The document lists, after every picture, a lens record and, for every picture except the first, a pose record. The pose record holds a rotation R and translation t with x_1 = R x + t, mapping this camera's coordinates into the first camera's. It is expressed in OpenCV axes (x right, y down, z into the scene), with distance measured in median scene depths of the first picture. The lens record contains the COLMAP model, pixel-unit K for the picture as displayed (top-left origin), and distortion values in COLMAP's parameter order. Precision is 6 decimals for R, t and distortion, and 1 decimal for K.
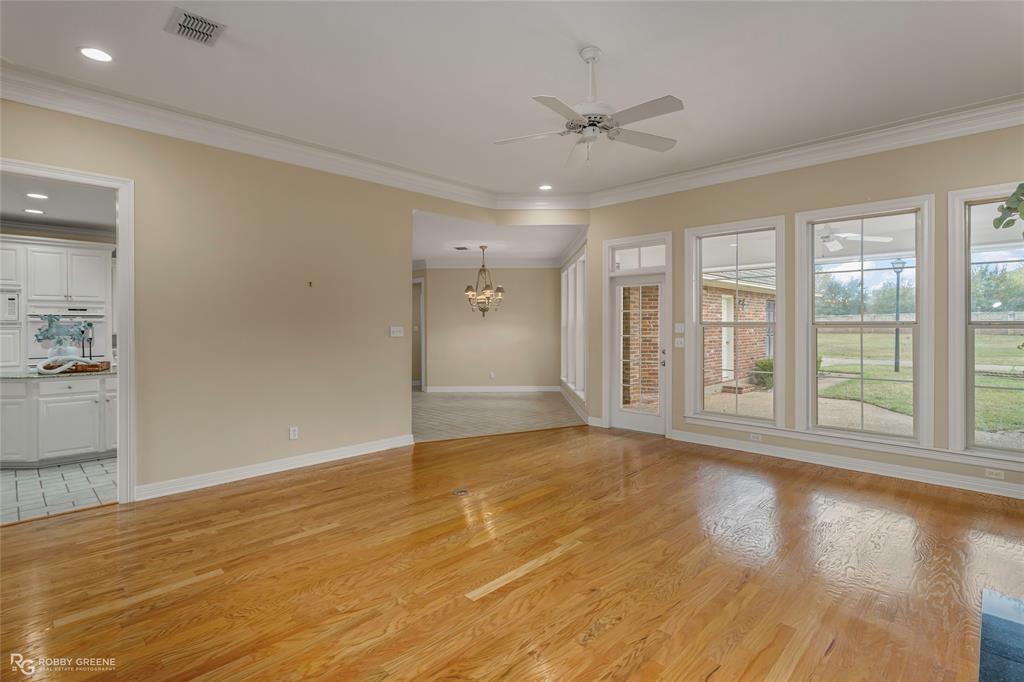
lens RADIAL K [[493.9, 0, 504.0], [0, 493.9, 331.4], [0, 0, 1]] dist [-0.000829, 0.000211]
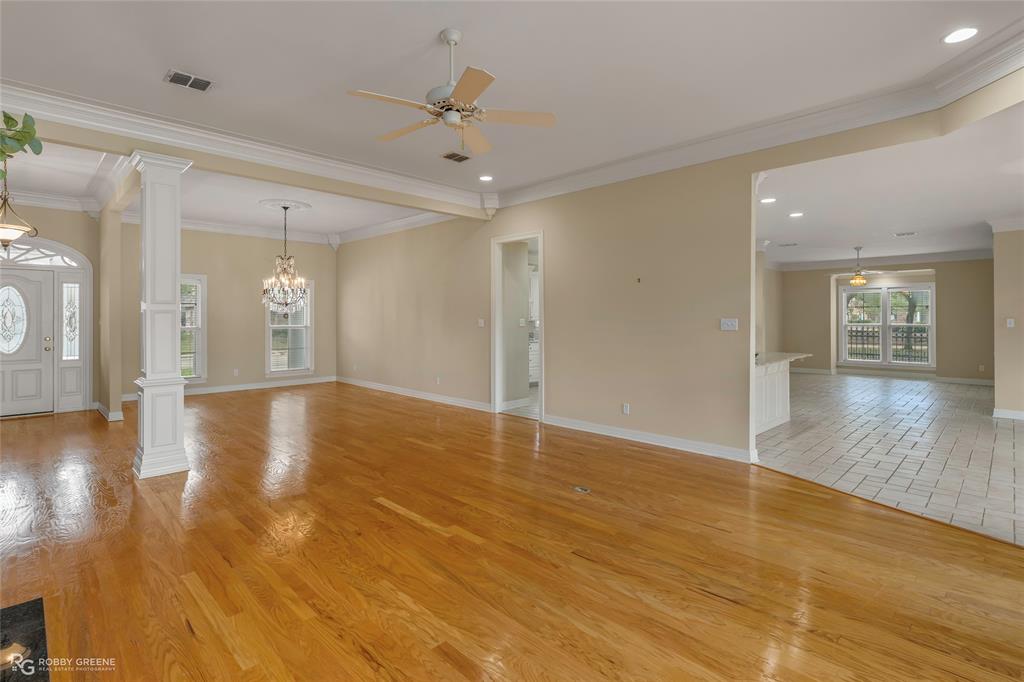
lens RADIAL K [[493.9, 0, 516.9], [0, 493.9, 316.1], [0, 0, 1]] dist [-0.000829, 0.000211]
pose [[0.004190, -0.000136, -0.999991, 1.185359], [-0.011508, 0.999934, -0.000184, -0.015881], [0.999925, 0.011509, 0.004188, 1.166053]]
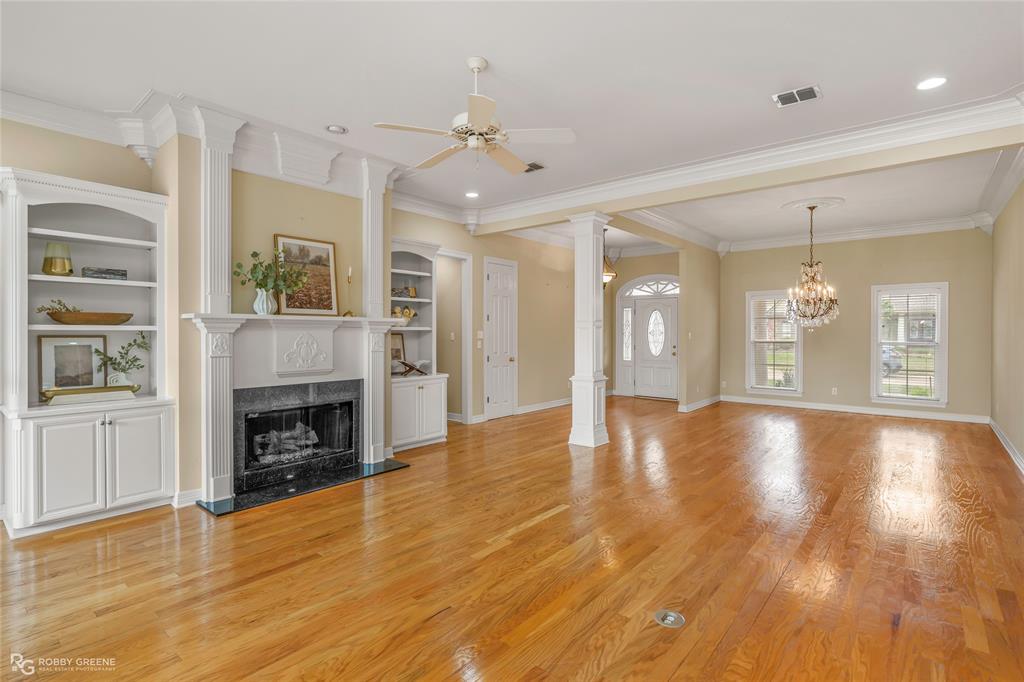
lens RADIAL K [[493.9, 0, 510.5], [0, 493.9, 333.9], [0, 0, 1]] dist [-0.000829, 0.000211]
pose [[-0.995841, 0.002740, -0.091066, 0.207187], [0.001161, 0.999848, 0.017394, -0.026603], [0.091100, 0.017216, -0.995693, 2.095287]]
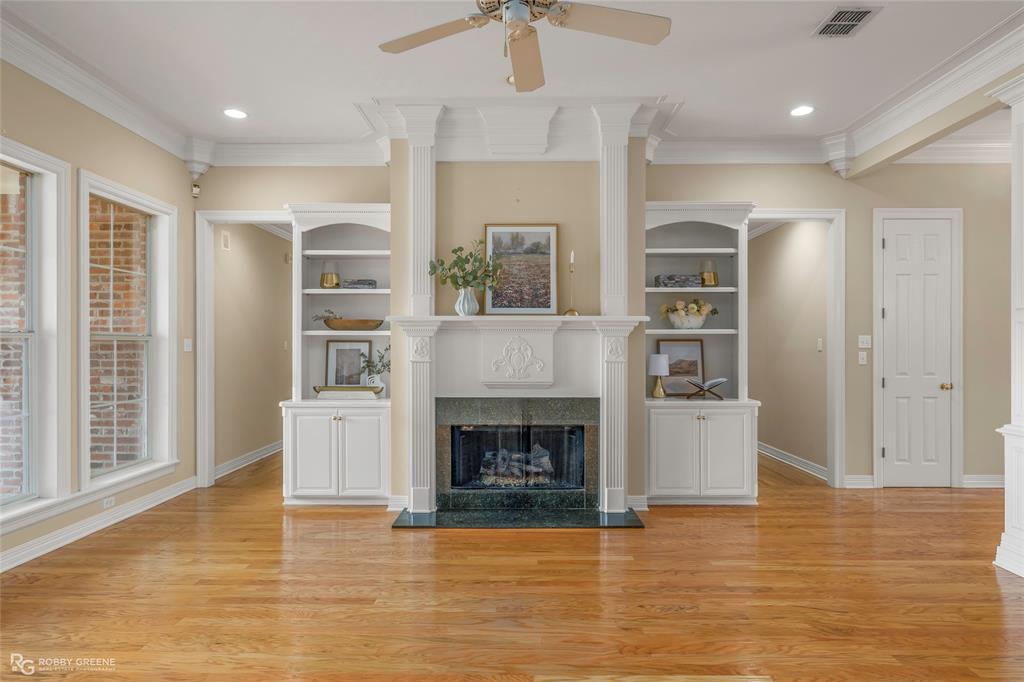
lens RADIAL K [[573.9, 0, 518.8], [0, 573.9, 346.8], [0, 0, 1]] dist [-0.006667, 0.000501]
pose [[-0.705337, 0.000885, 0.708872, -0.347945], [0.011644, 0.999879, 0.010338, 0.006172], [-0.708776, 0.015546, -0.705262, 1.564700]]
